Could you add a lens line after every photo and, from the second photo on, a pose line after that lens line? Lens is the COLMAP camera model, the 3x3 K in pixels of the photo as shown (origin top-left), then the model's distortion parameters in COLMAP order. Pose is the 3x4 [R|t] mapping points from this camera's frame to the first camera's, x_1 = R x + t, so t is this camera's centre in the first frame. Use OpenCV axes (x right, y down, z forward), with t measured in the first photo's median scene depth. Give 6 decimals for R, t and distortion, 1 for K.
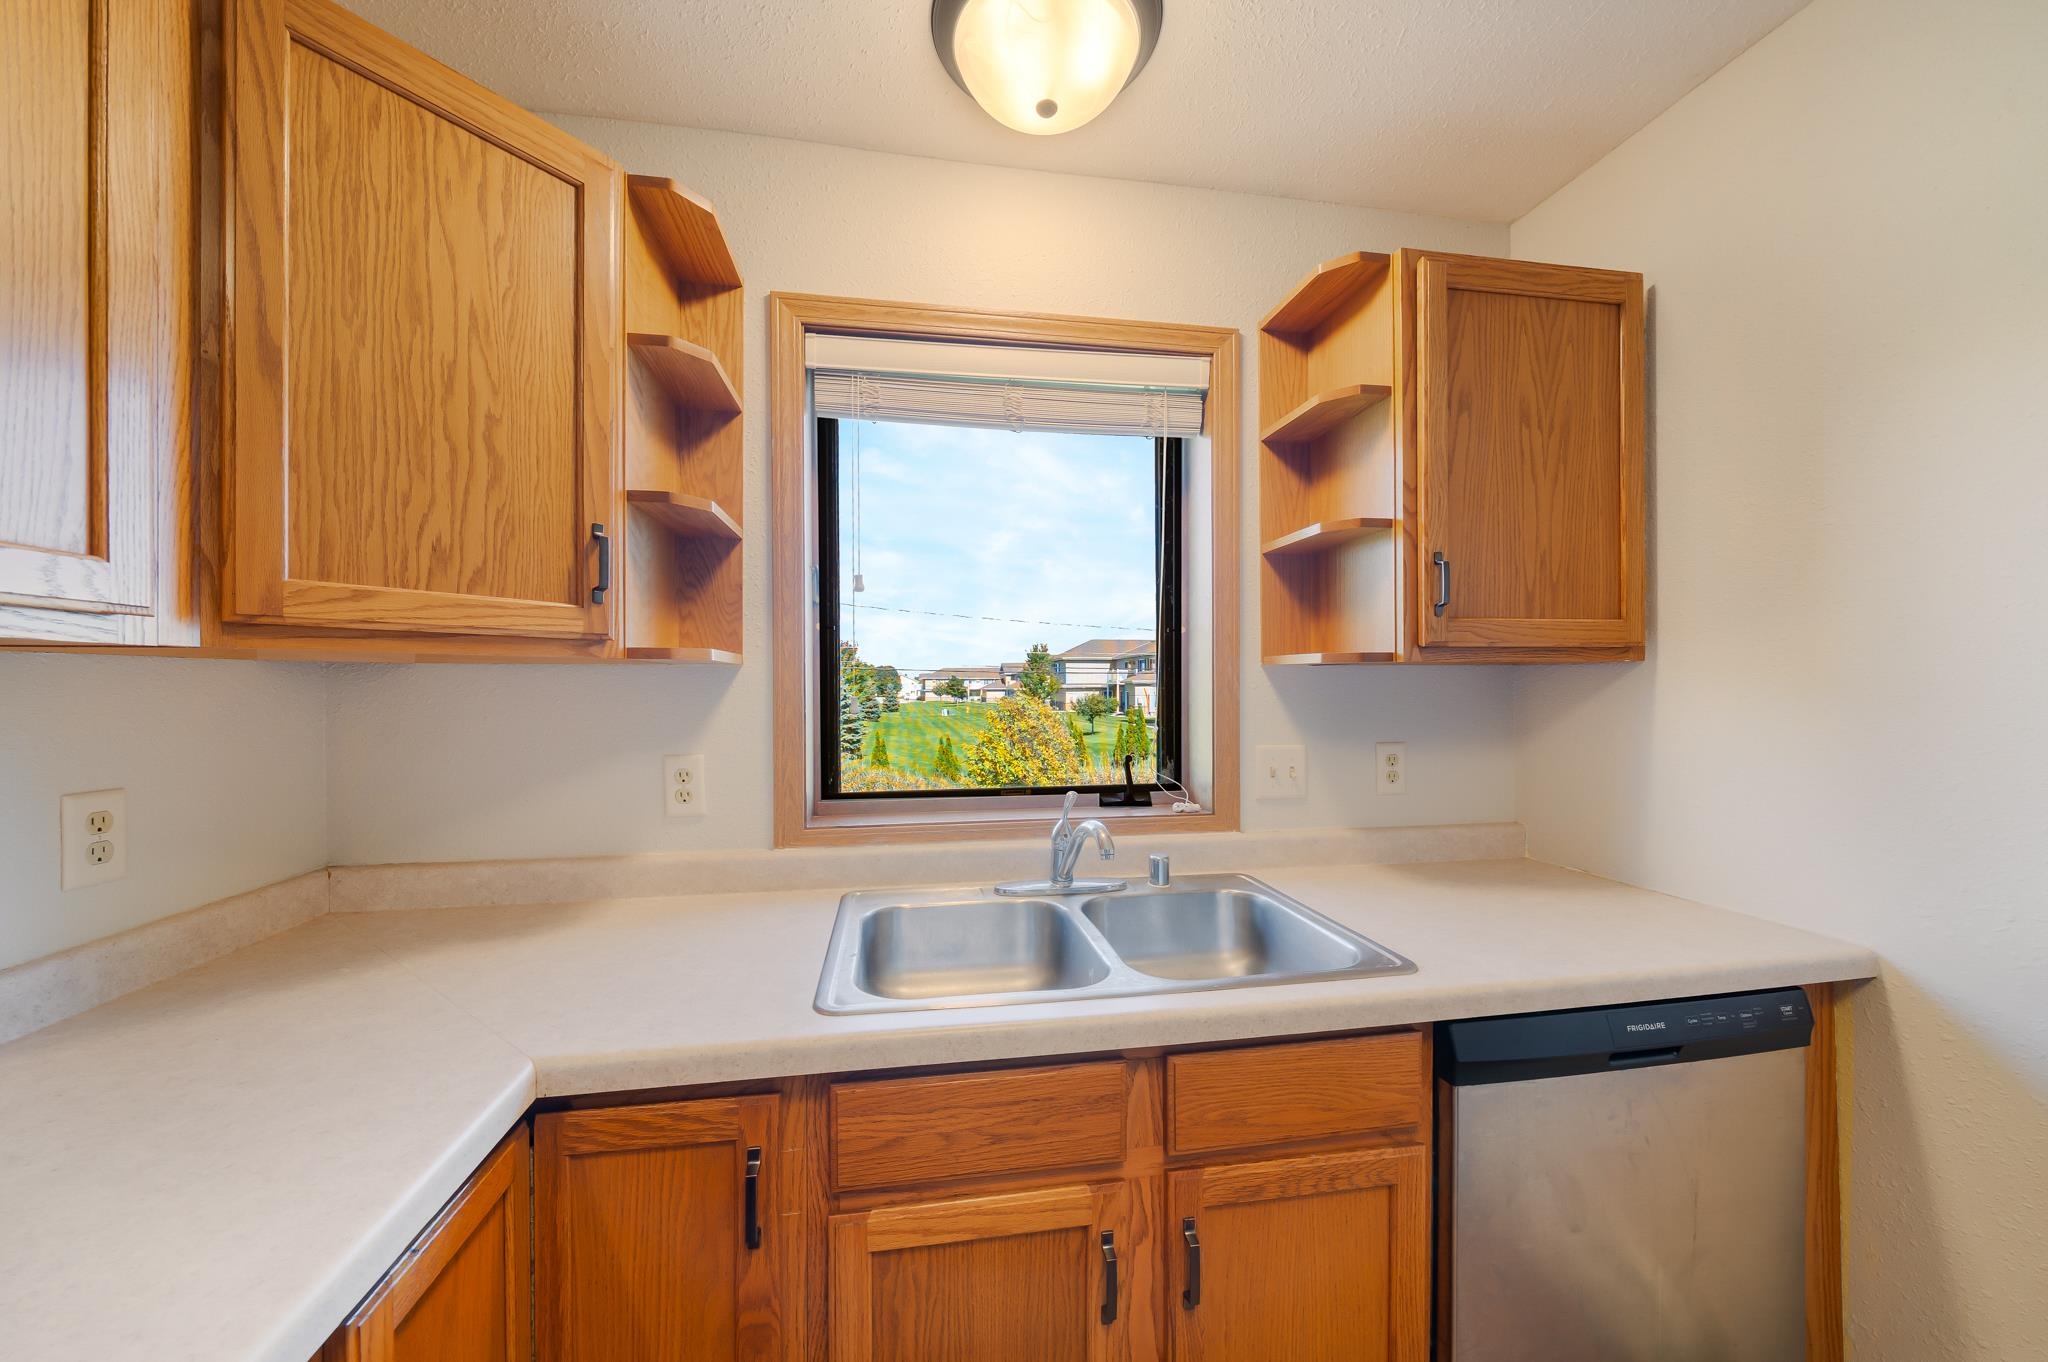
lens RADIAL K [[726.5, 0, 1018.6], [0, 726.5, 689.9], [0, 0, 1]] dist [-0.007318, 0.000107]
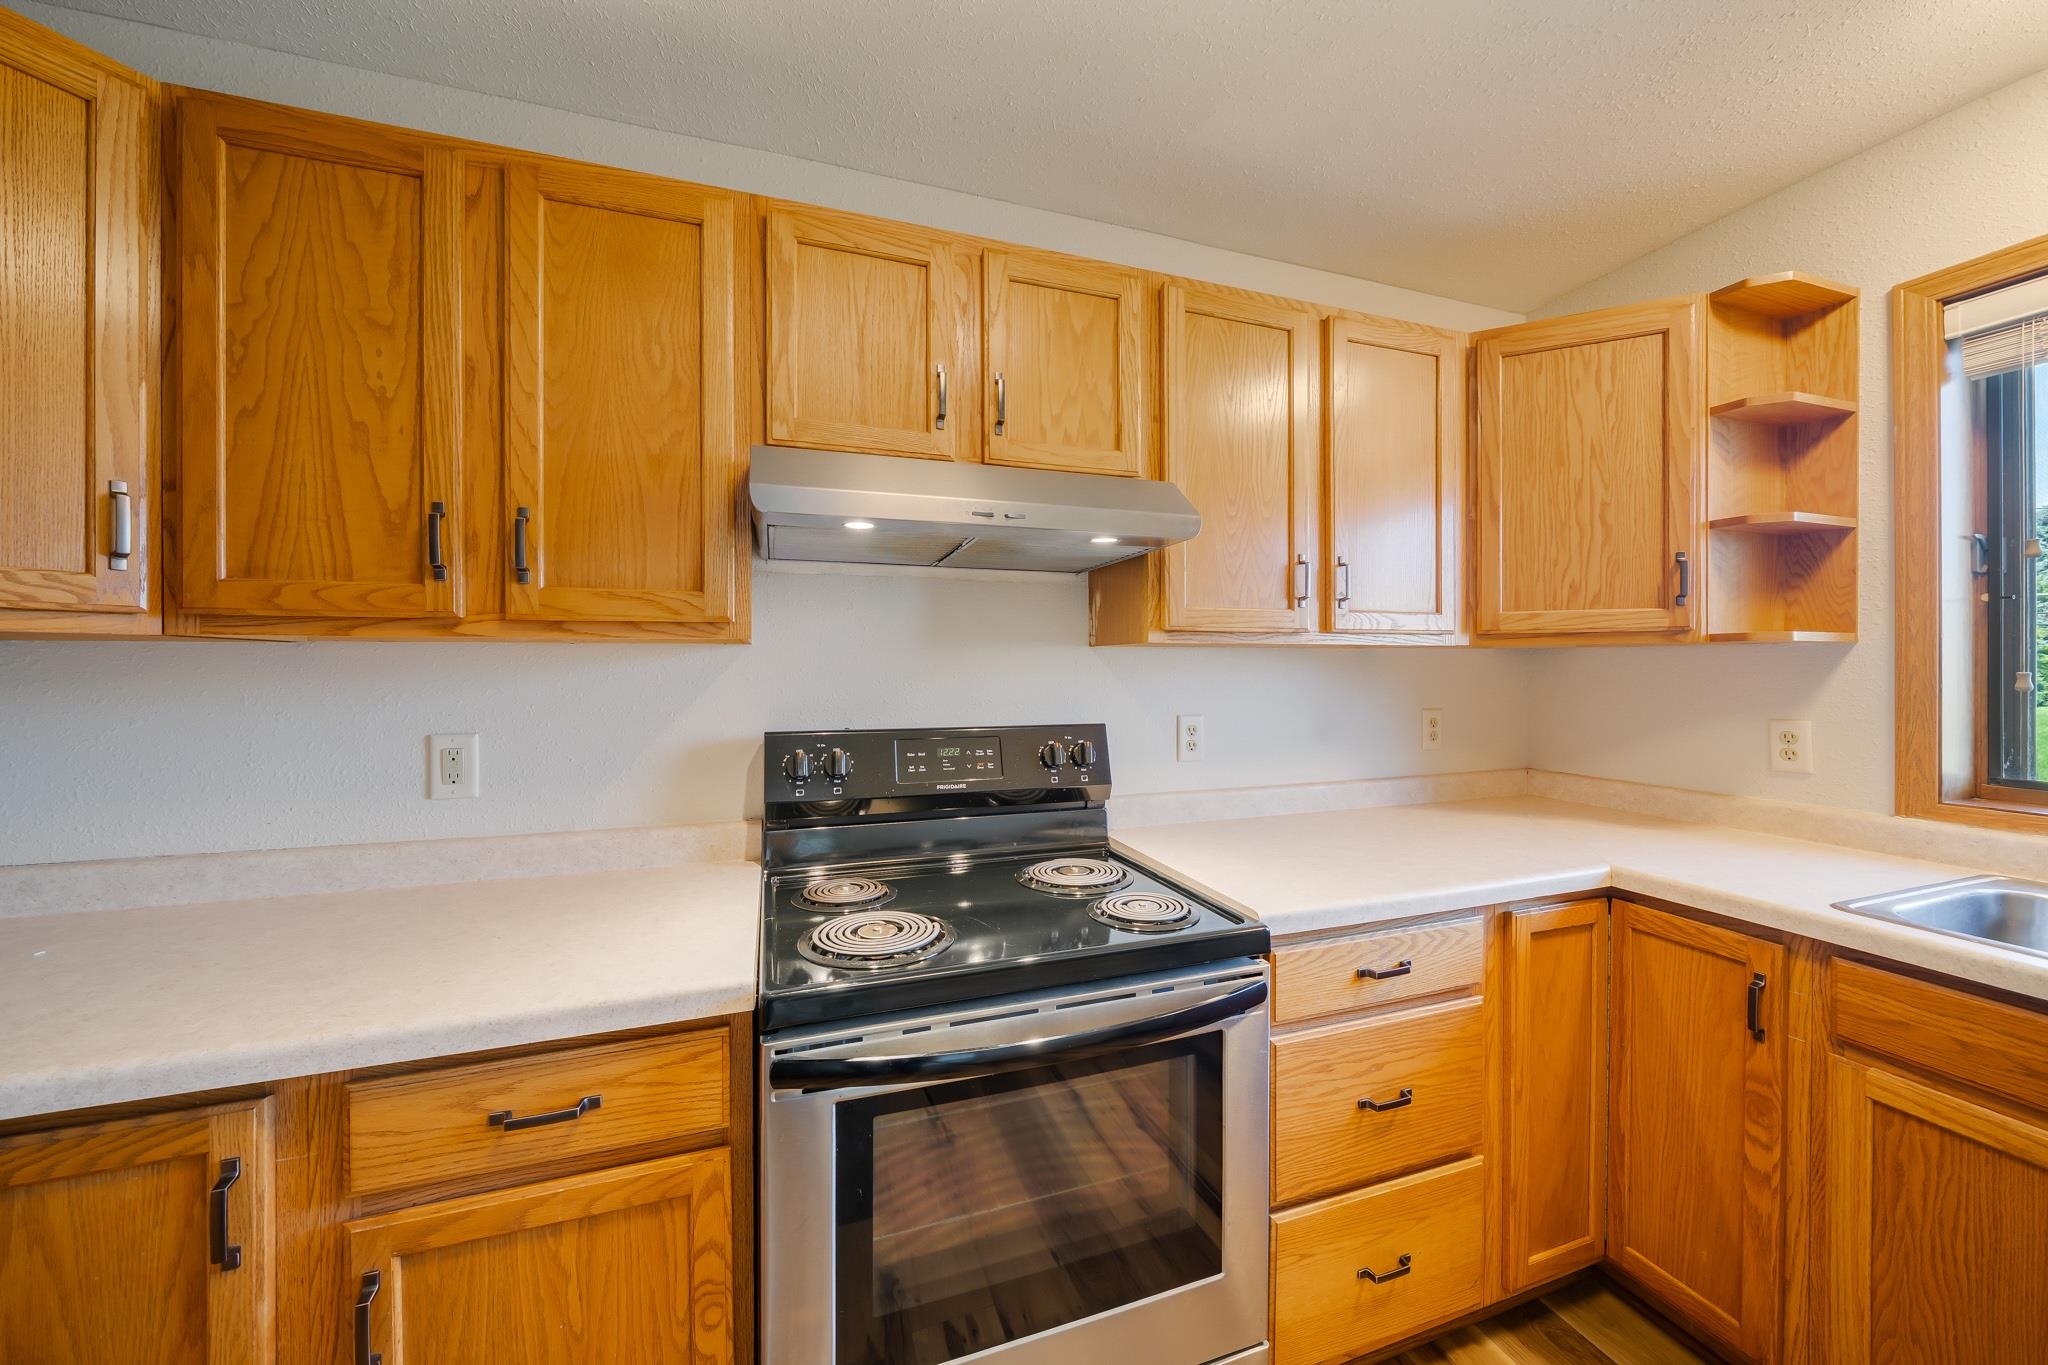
lens RADIAL K [[726.5, 0, 1017.9], [0, 726.5, 665.3], [0, 0, 1]] dist [-0.007318, 0.000107]
pose [[0.164688, 0.001106, -0.986345, 0.495728], [-0.003733, 0.999993, 0.000498, 0.004810], [0.986339, 0.003600, 0.164691, -0.439121]]
